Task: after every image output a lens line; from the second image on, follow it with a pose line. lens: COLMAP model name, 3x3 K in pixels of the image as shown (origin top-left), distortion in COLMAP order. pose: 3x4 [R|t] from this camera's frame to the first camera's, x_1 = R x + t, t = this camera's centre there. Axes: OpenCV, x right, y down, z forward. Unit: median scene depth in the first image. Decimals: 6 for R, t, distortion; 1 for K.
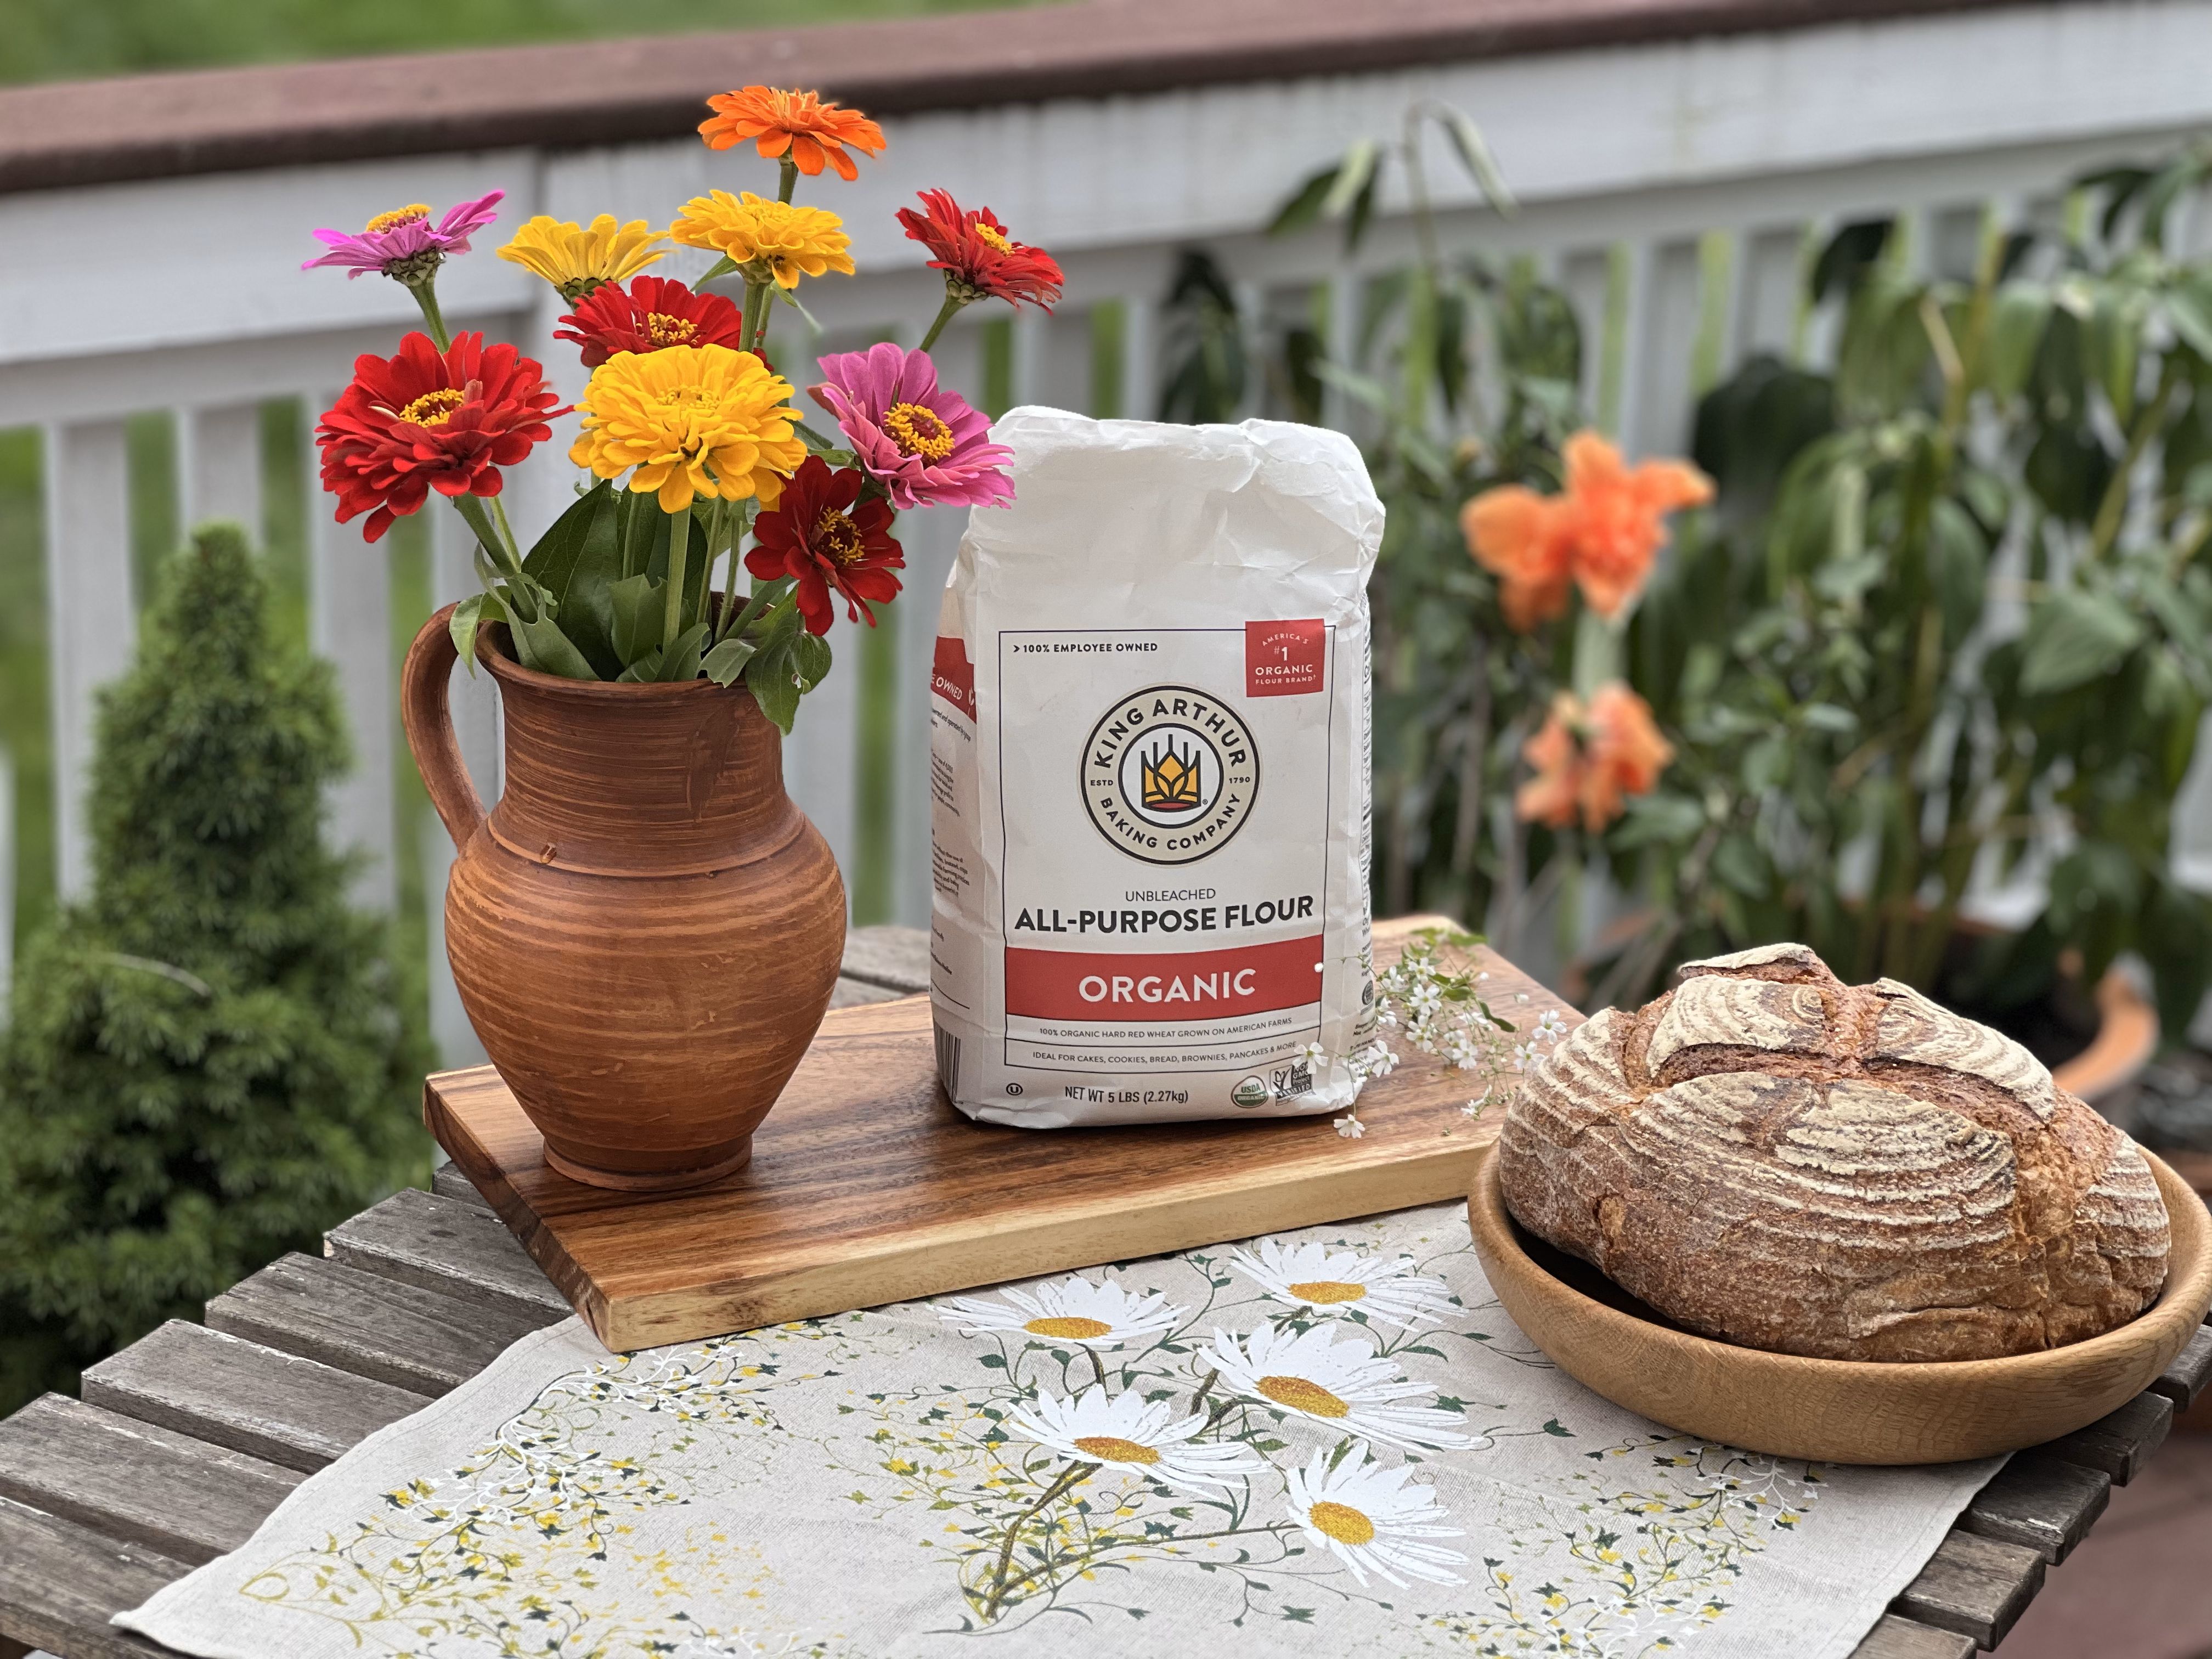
lens RADIAL K [[4969.9, 0, 1108.1], [0, 4969.9, 831.0], [0, 0, 1]] dist [-0.840880, 17.440016]
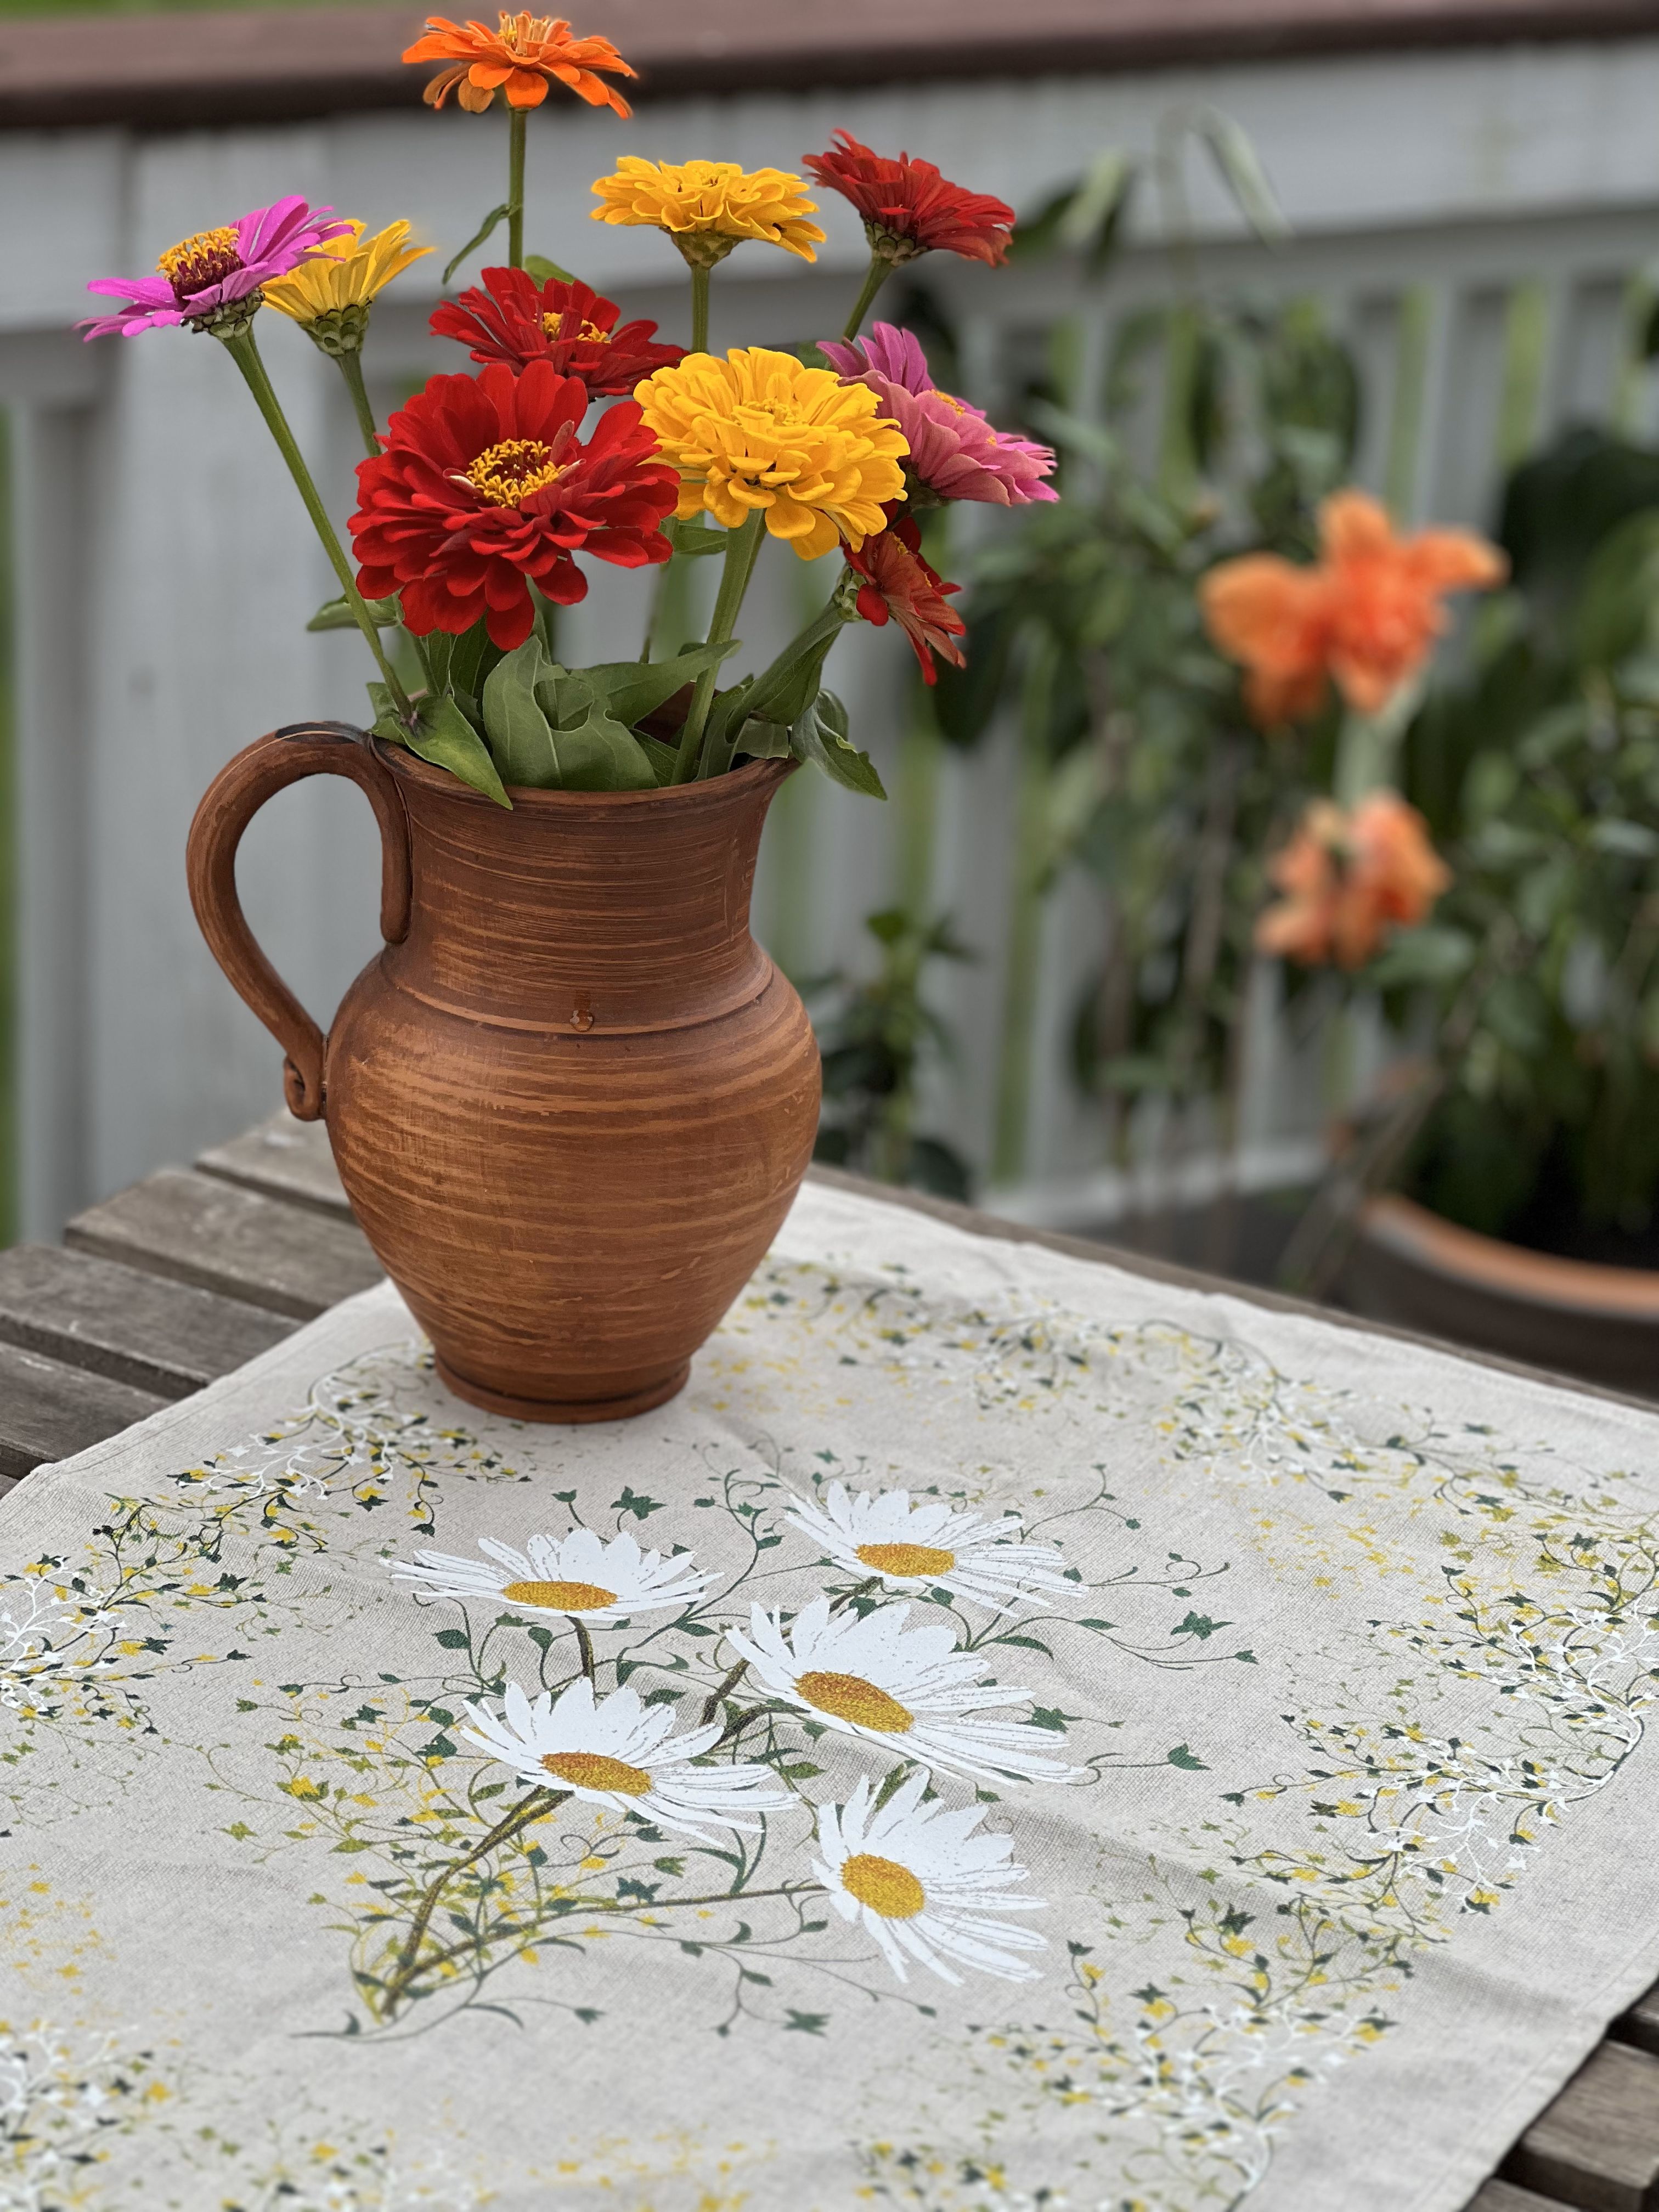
lens RADIAL K [[4988.2, 0, 827.7], [0, 4988.2, 1057.0], [0, 0, 1]] dist [-0.238219, 6.158719]
pose [[0.999318, 0.027337, -0.024823, 0.053356], [-0.026786, 0.999393, 0.022290, -0.001835], [0.025417, -0.021610, 0.999443, 0.241904]]
